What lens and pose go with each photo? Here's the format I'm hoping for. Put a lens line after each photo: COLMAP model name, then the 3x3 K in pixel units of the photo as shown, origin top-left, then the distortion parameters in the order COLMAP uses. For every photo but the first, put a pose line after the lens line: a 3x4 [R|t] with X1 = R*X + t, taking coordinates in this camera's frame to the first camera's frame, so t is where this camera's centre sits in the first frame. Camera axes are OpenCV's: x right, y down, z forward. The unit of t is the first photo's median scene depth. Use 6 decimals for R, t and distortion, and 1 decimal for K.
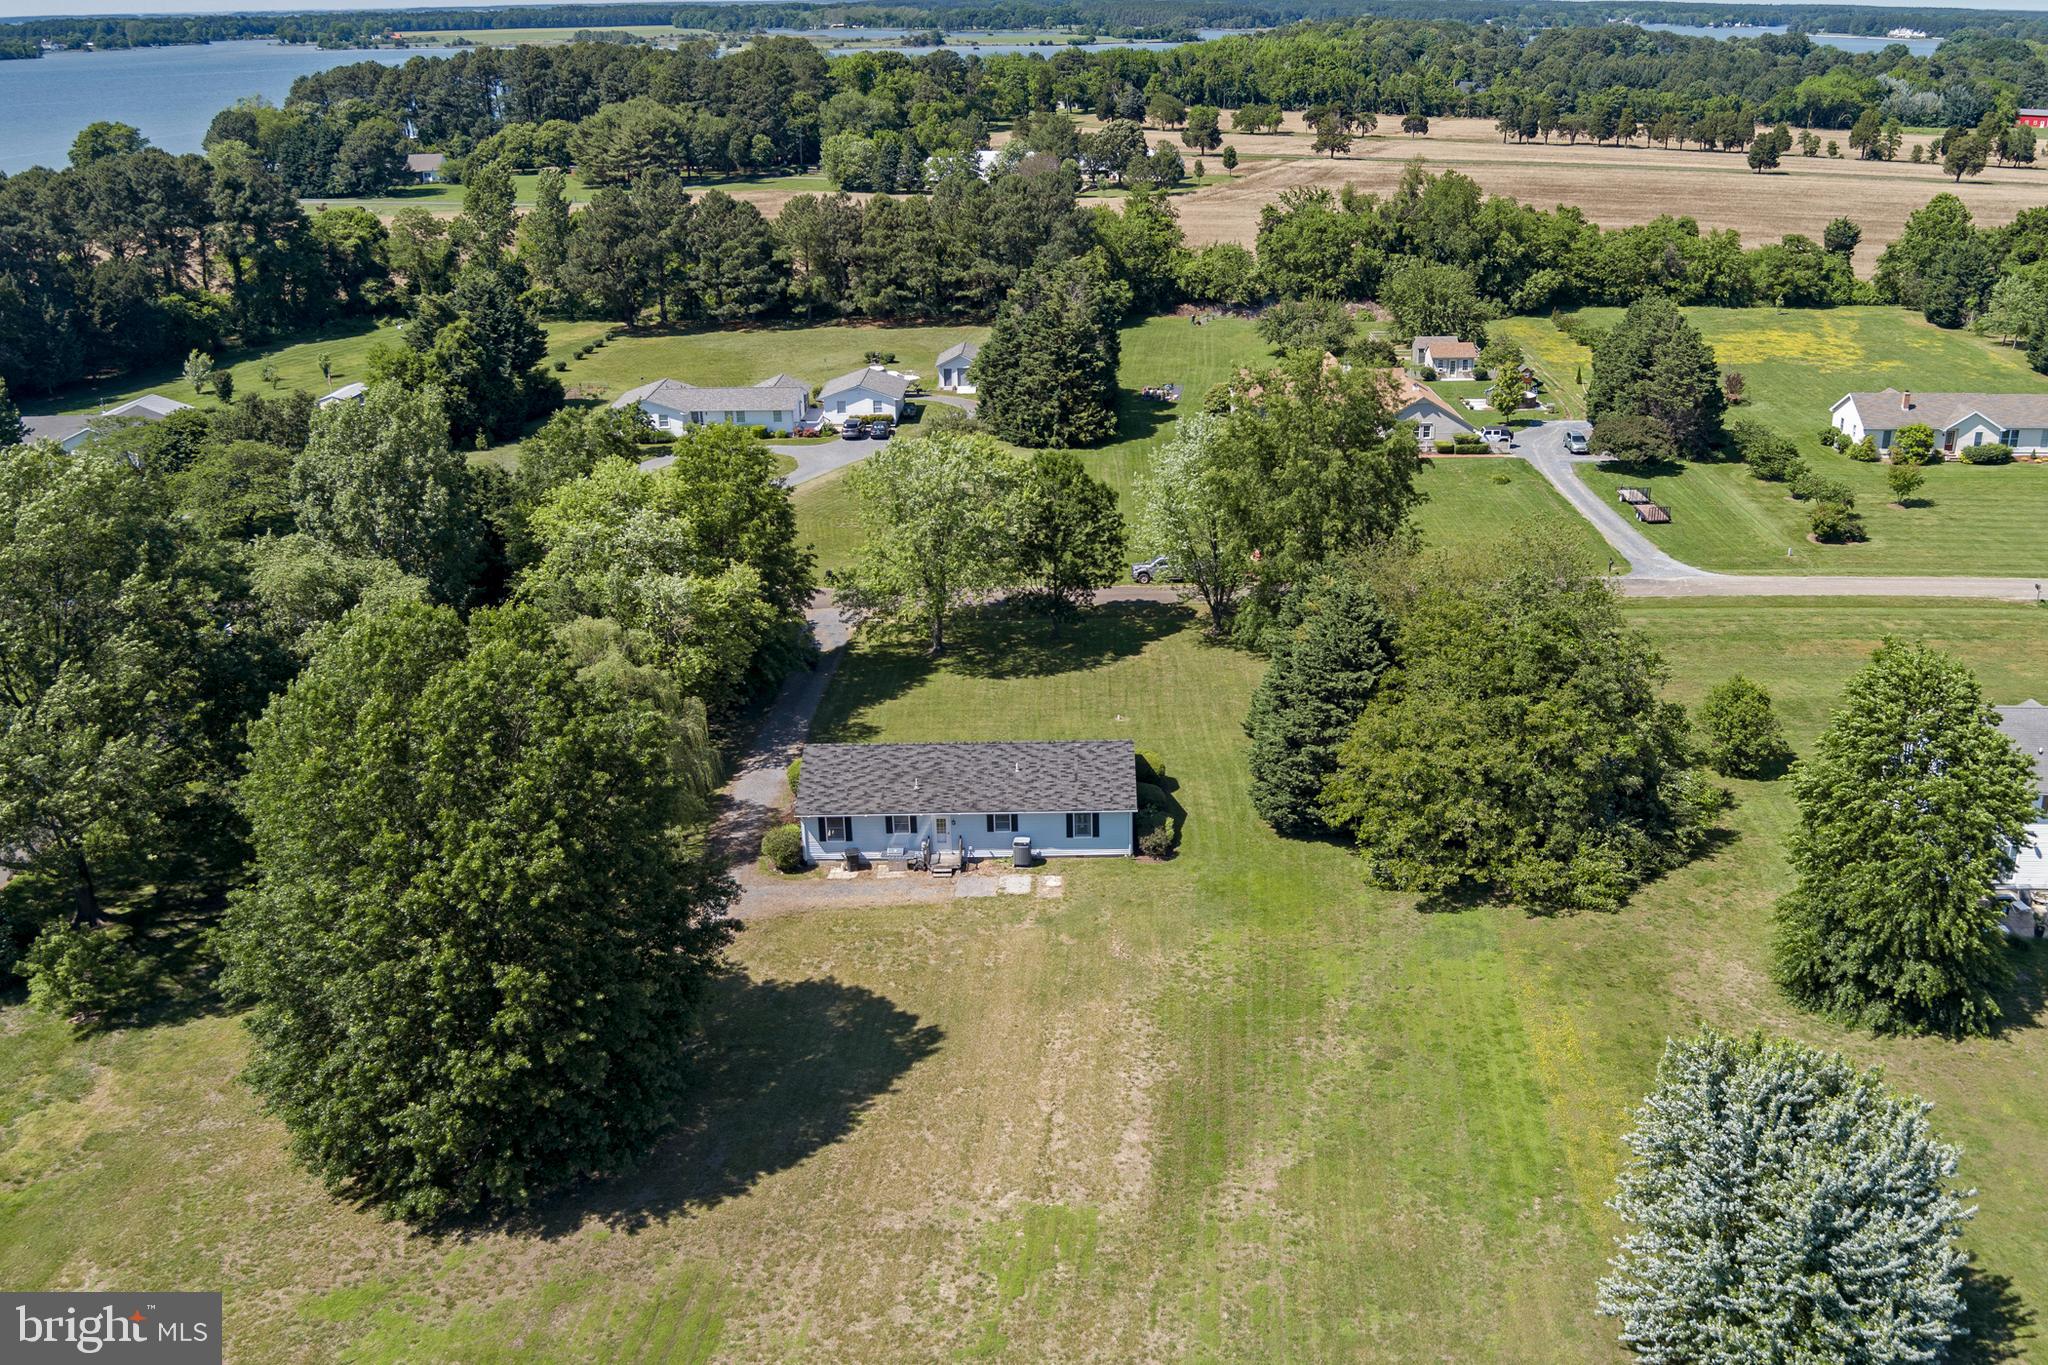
lens RADIAL K [[1881.8, 0, 1156.7], [0, 1881.8, 695.4], [0, 0, 1]] dist [-0.079305, 0.021833]
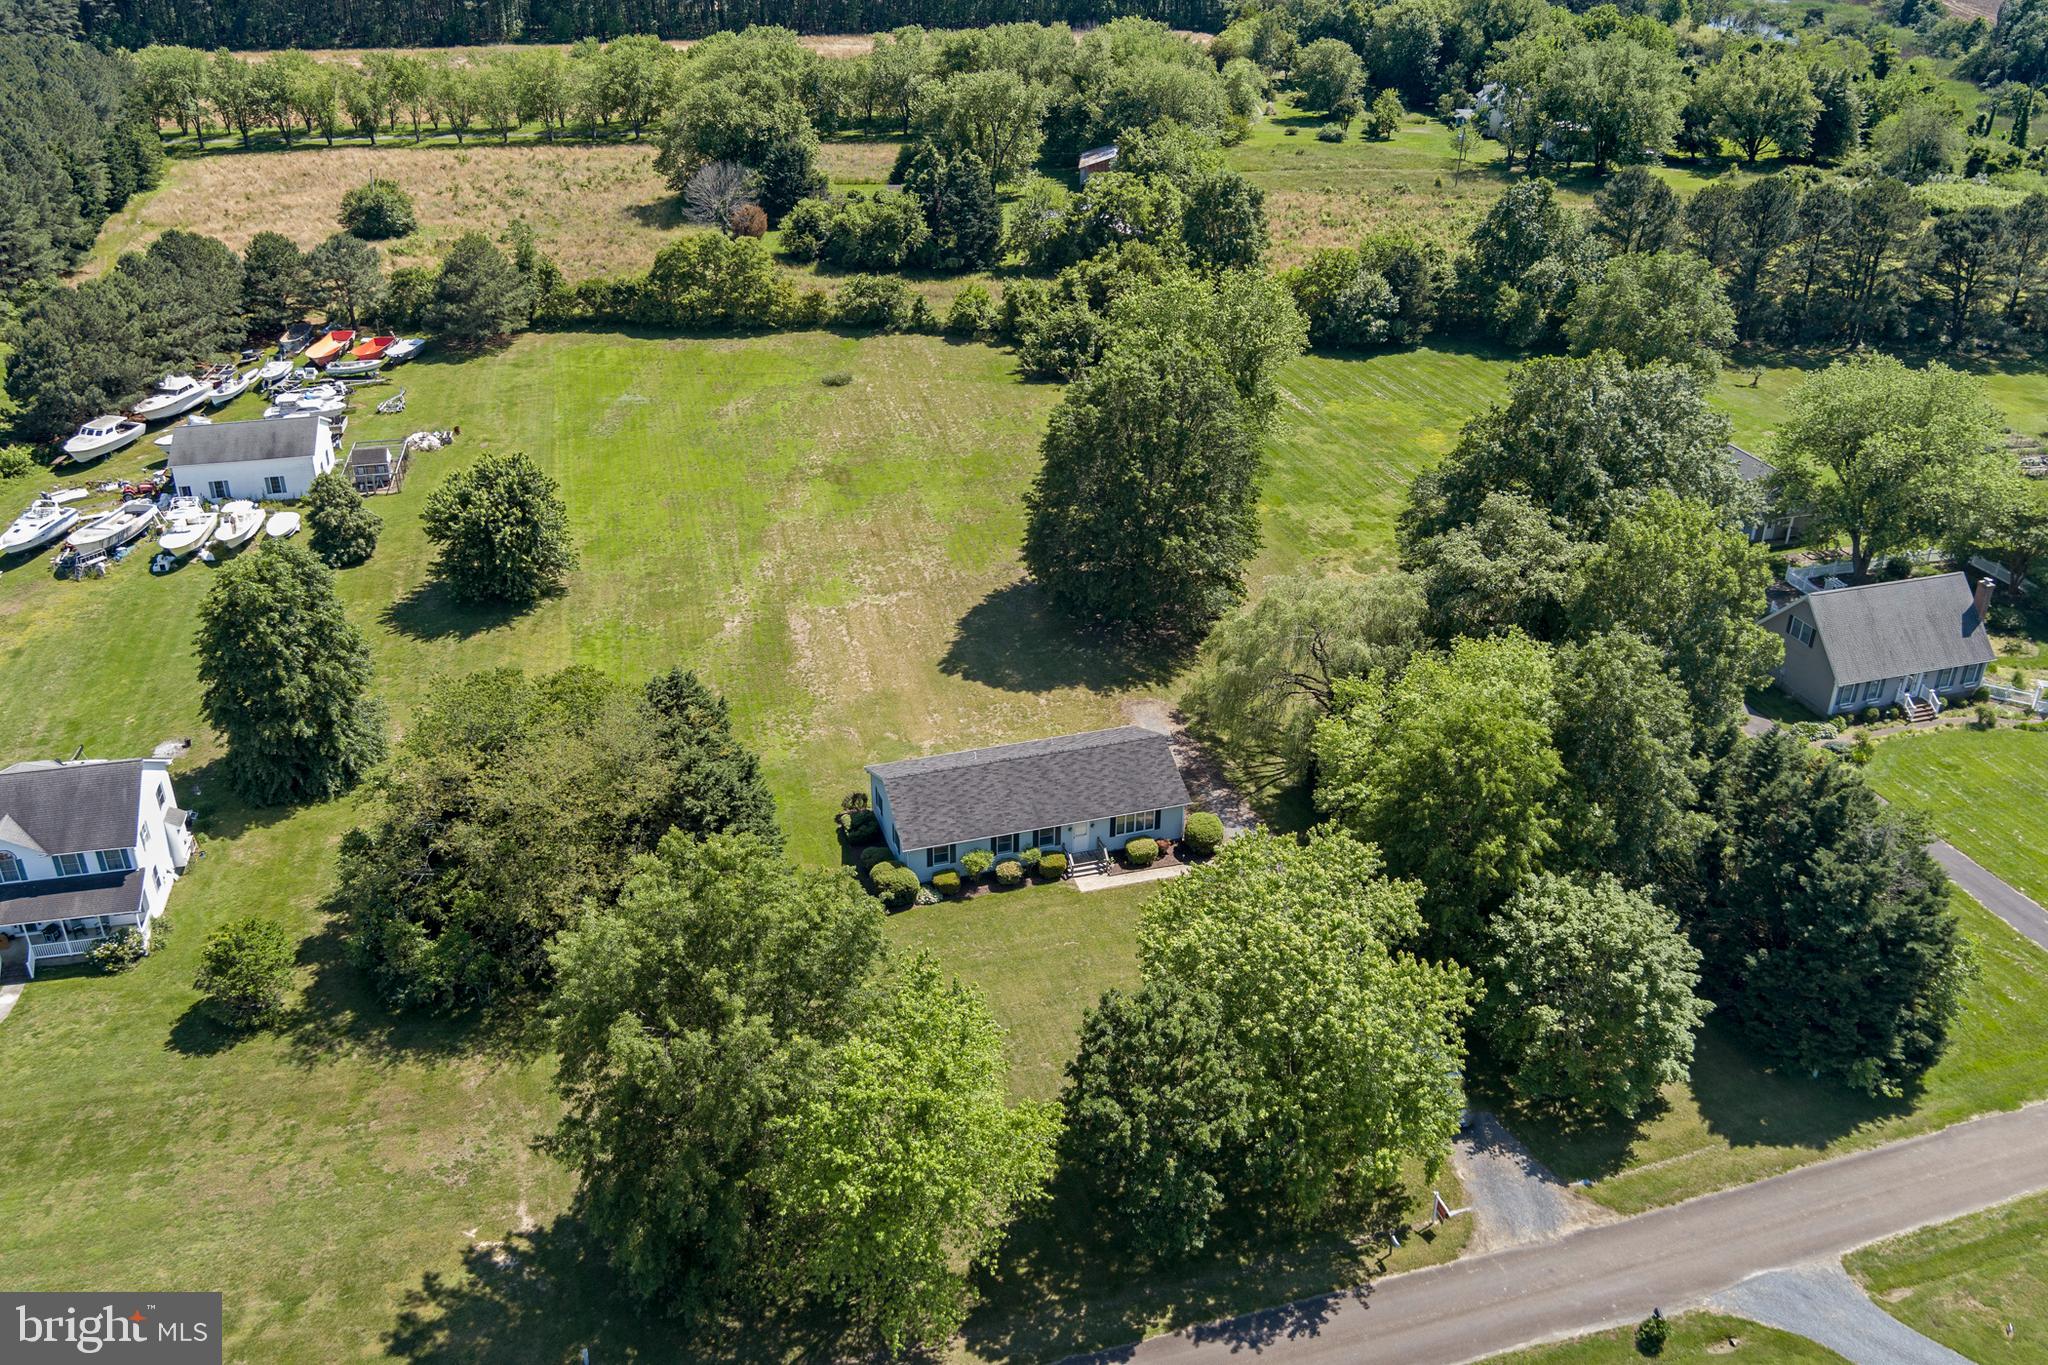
lens RADIAL K [[1685.1, 0, 991.3], [0, 1685.1, 666.0], [0, 0, 1]] dist [-0.082635, 0.023899]
pose [[-0.968018, 0.118489, -0.221137, 0.073940], [-0.086748, 0.668990, 0.738192, -0.409774], [0.235406, 0.733766, -0.637316, 0.873168]]
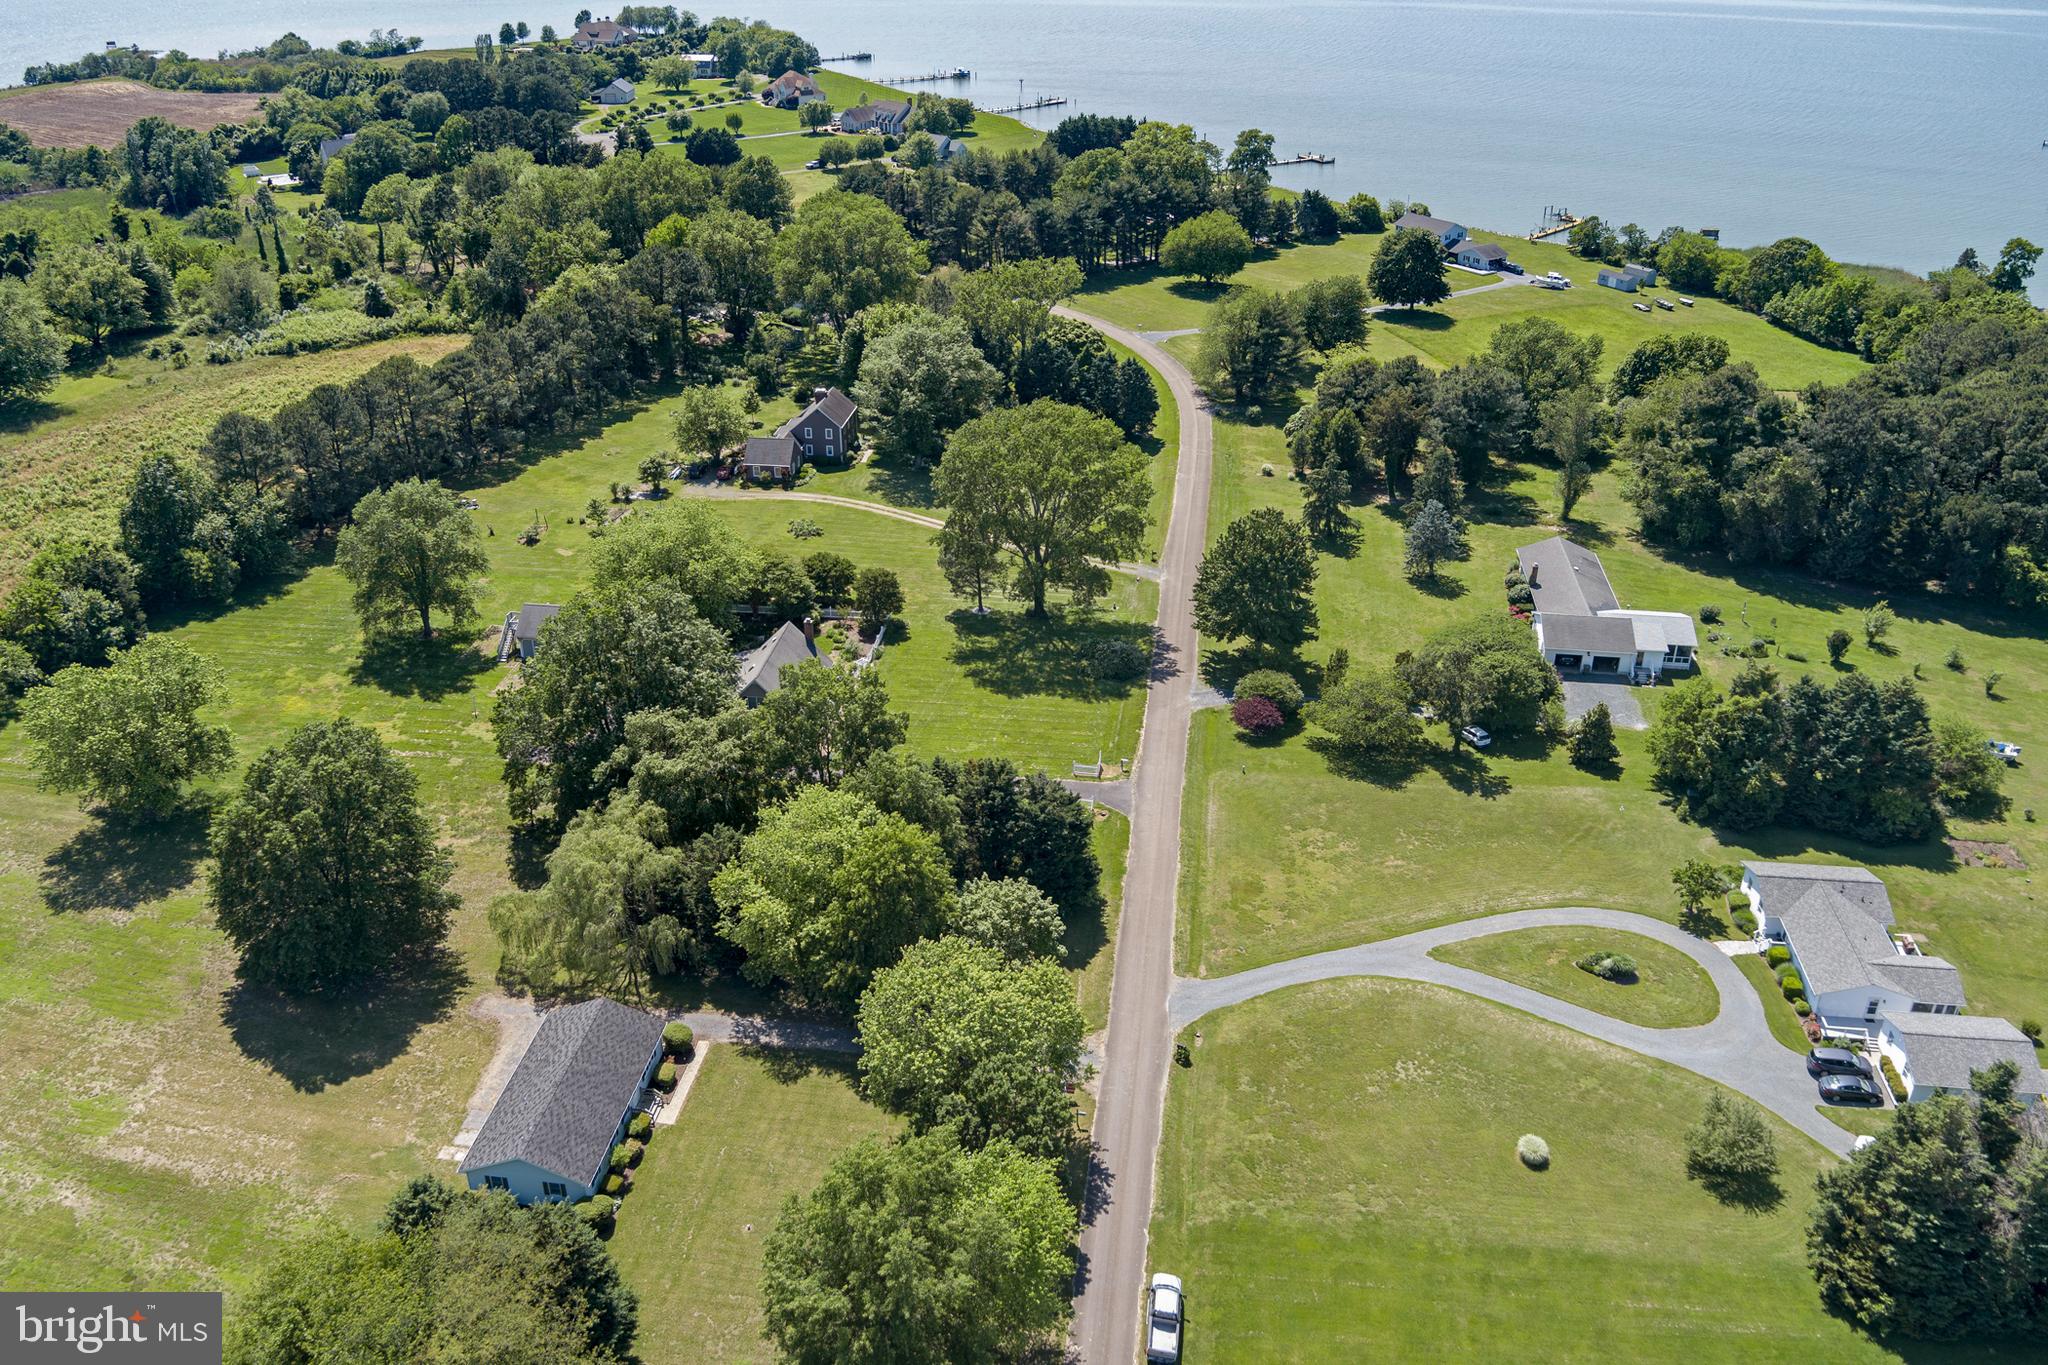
lens RADIAL K [[1652.9, 0, 1016.9], [0, 1652.9, 671.4], [0, 0, 1]] dist [-0.090194, 0.034075]
pose [[-0.162407, 0.456019, -0.875026, 0.412366], [-0.347605, 0.803509, 0.483264, -0.491750], [0.923469, 0.382649, 0.028019, 0.635124]]
